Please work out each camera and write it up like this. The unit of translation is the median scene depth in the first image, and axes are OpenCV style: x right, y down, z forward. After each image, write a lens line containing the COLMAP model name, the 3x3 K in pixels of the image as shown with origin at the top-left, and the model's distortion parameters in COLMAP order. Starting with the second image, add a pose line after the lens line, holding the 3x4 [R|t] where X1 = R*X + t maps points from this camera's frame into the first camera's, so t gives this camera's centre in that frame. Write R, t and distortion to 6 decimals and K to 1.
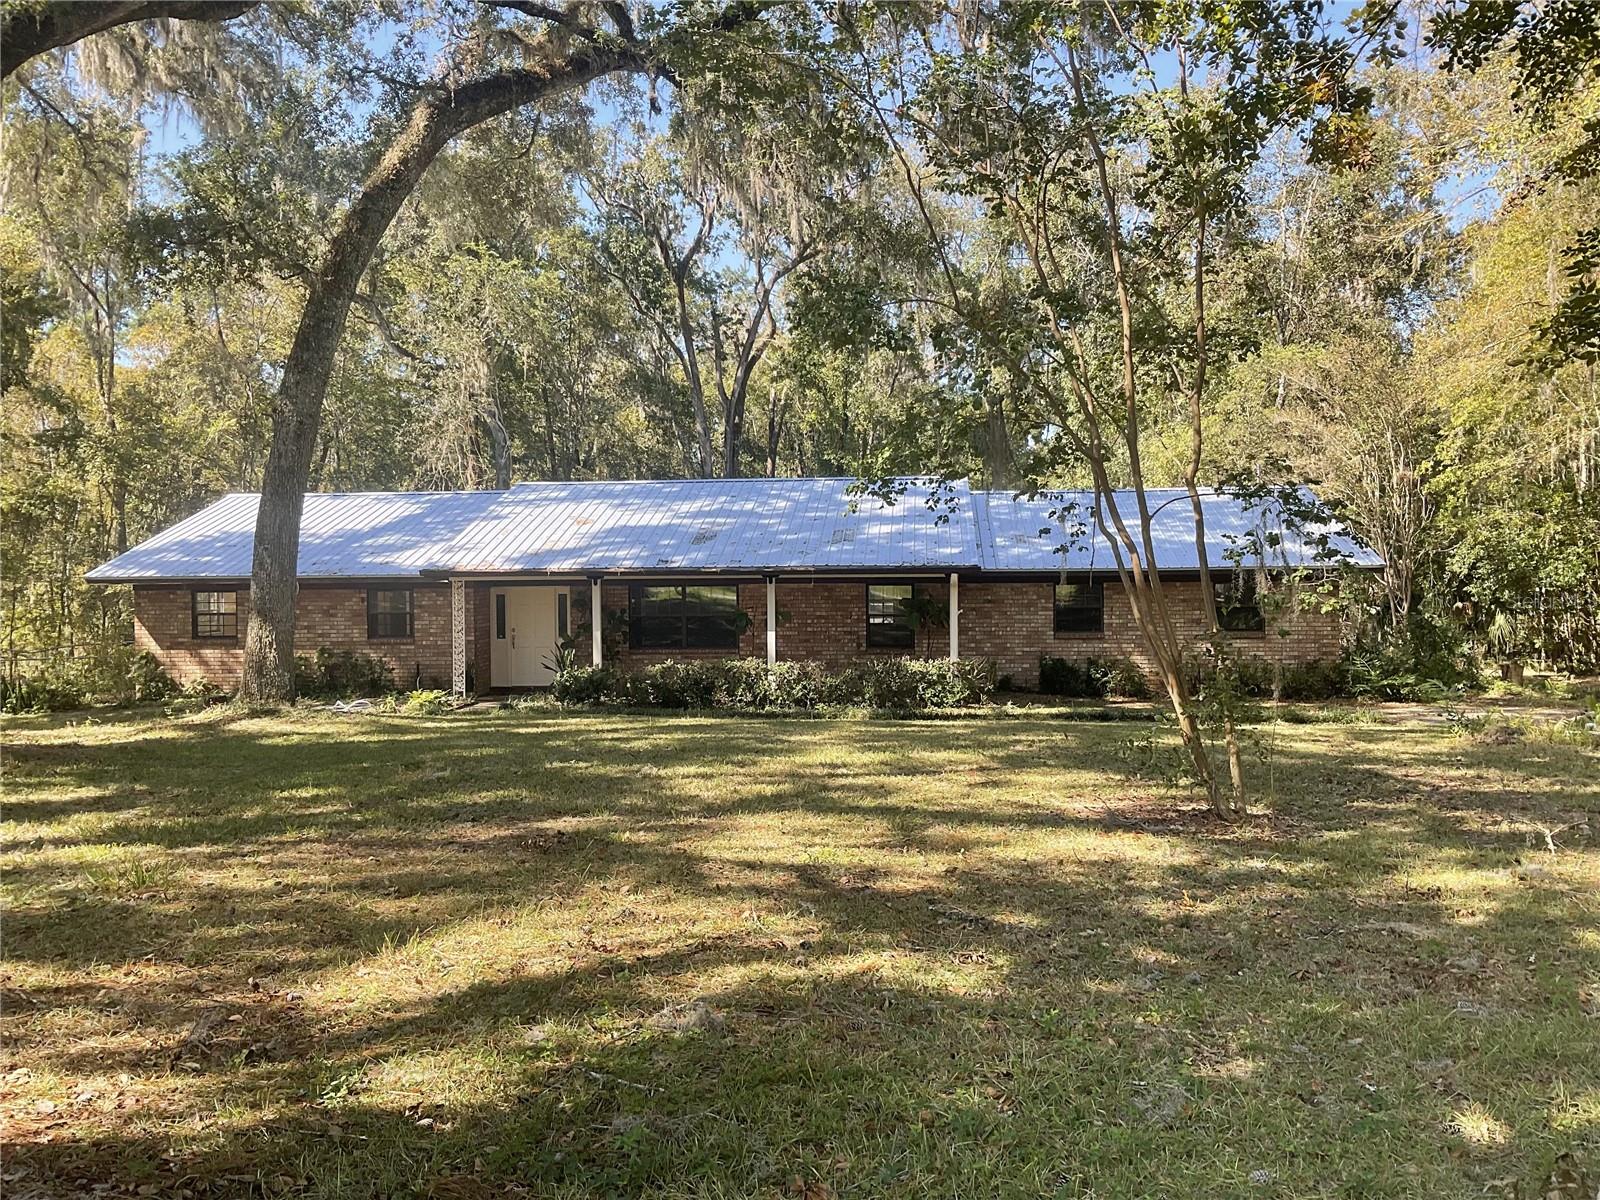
lens RADIAL K [[1250.7, 0, 800.0], [0, 1250.7, 600.0], [0, 0, 1]] dist [-0.001436, -0.002449]
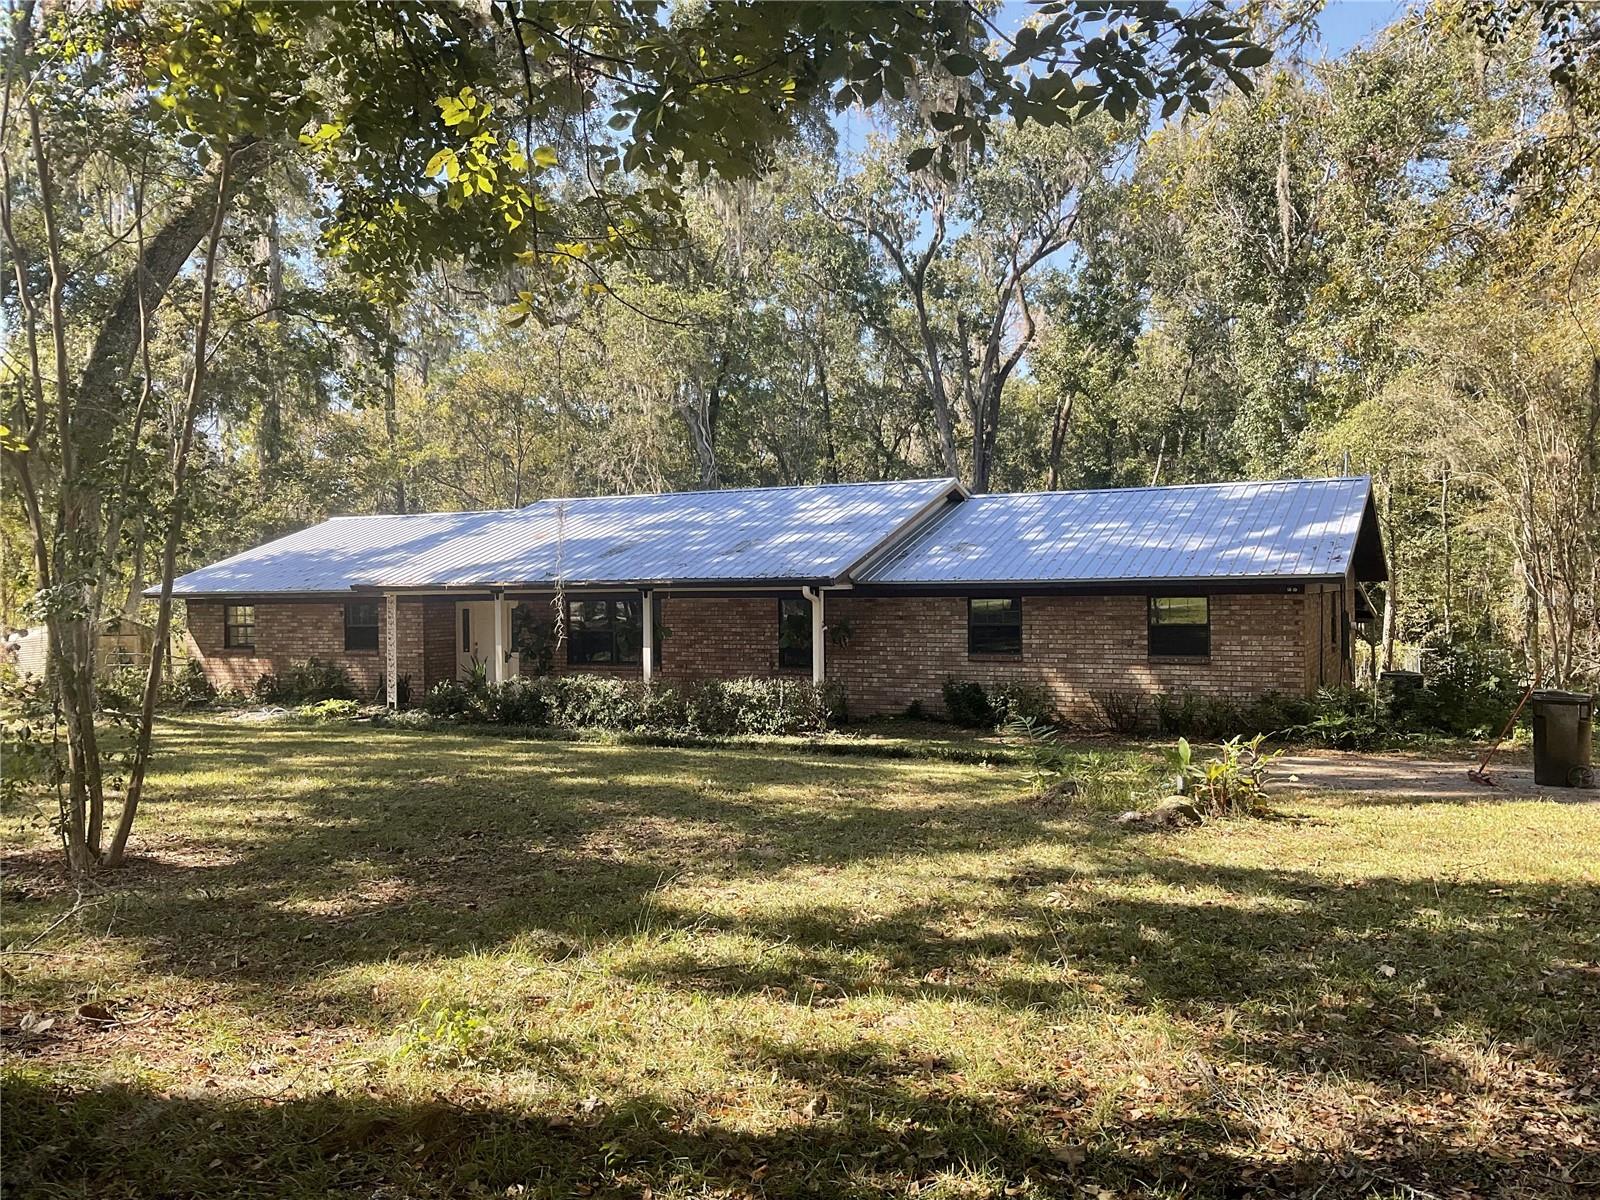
lens RADIAL K [[1250.7, 0, 800.0], [0, 1250.7, 600.0], [0, 0, 1]] dist [-0.001436, -0.002449]
pose [[0.924338, -0.001905, -0.381569, 0.423482], [-0.003889, 0.999889, -0.014414, 0.001800], [0.381554, 0.014807, 0.924228, 0.156163]]
